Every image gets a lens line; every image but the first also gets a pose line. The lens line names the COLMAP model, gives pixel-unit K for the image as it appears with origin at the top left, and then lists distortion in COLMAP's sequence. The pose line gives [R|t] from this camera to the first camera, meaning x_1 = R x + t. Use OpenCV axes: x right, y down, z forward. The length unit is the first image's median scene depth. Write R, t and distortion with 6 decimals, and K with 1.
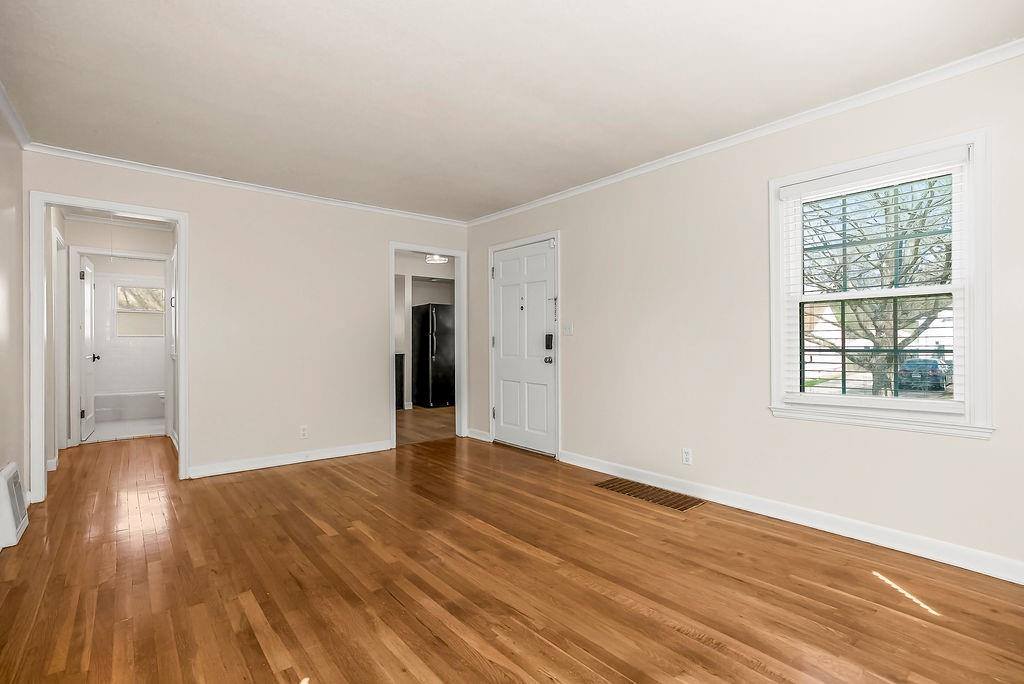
lens RADIAL K [[479.7, 0, 511.0], [0, 479.7, 346.3], [0, 0, 1]] dist [-0.051655, 0.025090]
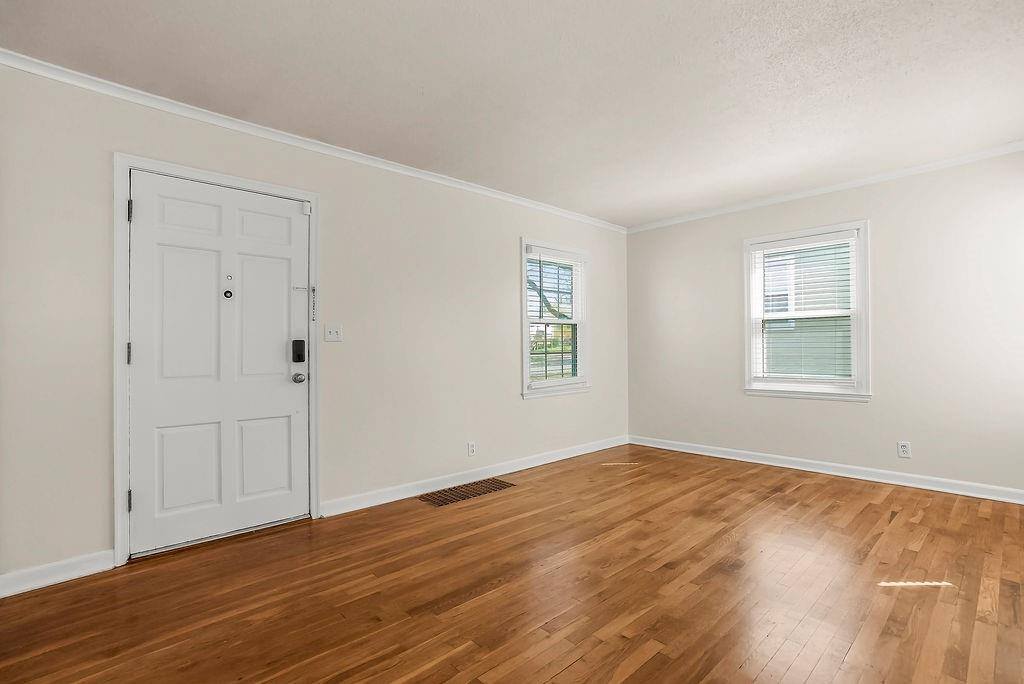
lens RADIAL K [[479.7, 0, 511.0], [0, 479.7, 346.3], [0, 0, 1]] dist [-0.051655, 0.025090]
pose [[-0.052016, 0.003586, 0.998640, -0.849366], [0.018597, 0.999824, -0.002621, -0.012472], [-0.998473, 0.018436, -0.052073, 1.027059]]
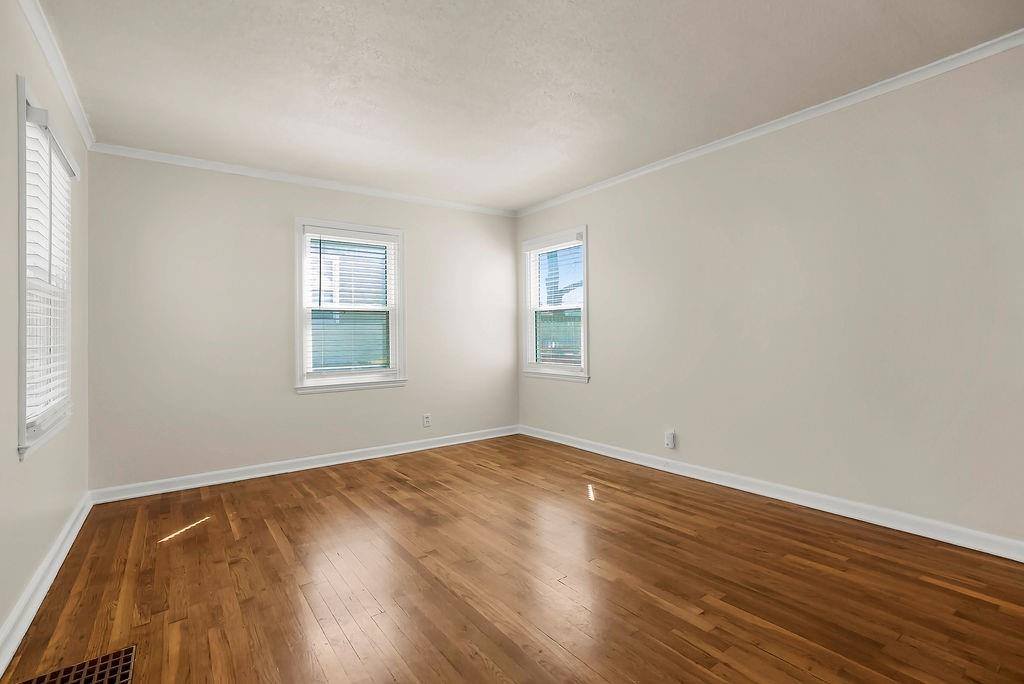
lens RADIAL K [[473.0, 0, 511.4], [0, 473.0, 337.5], [0, 0, 1]] dist [-0.051199, 0.024056]
pose [[-0.997853, 0.017011, 0.063241, -0.109859], [0.017573, 0.999811, 0.008350, -0.006666], [-0.063087, 0.009444, -0.997963, 1.435733]]
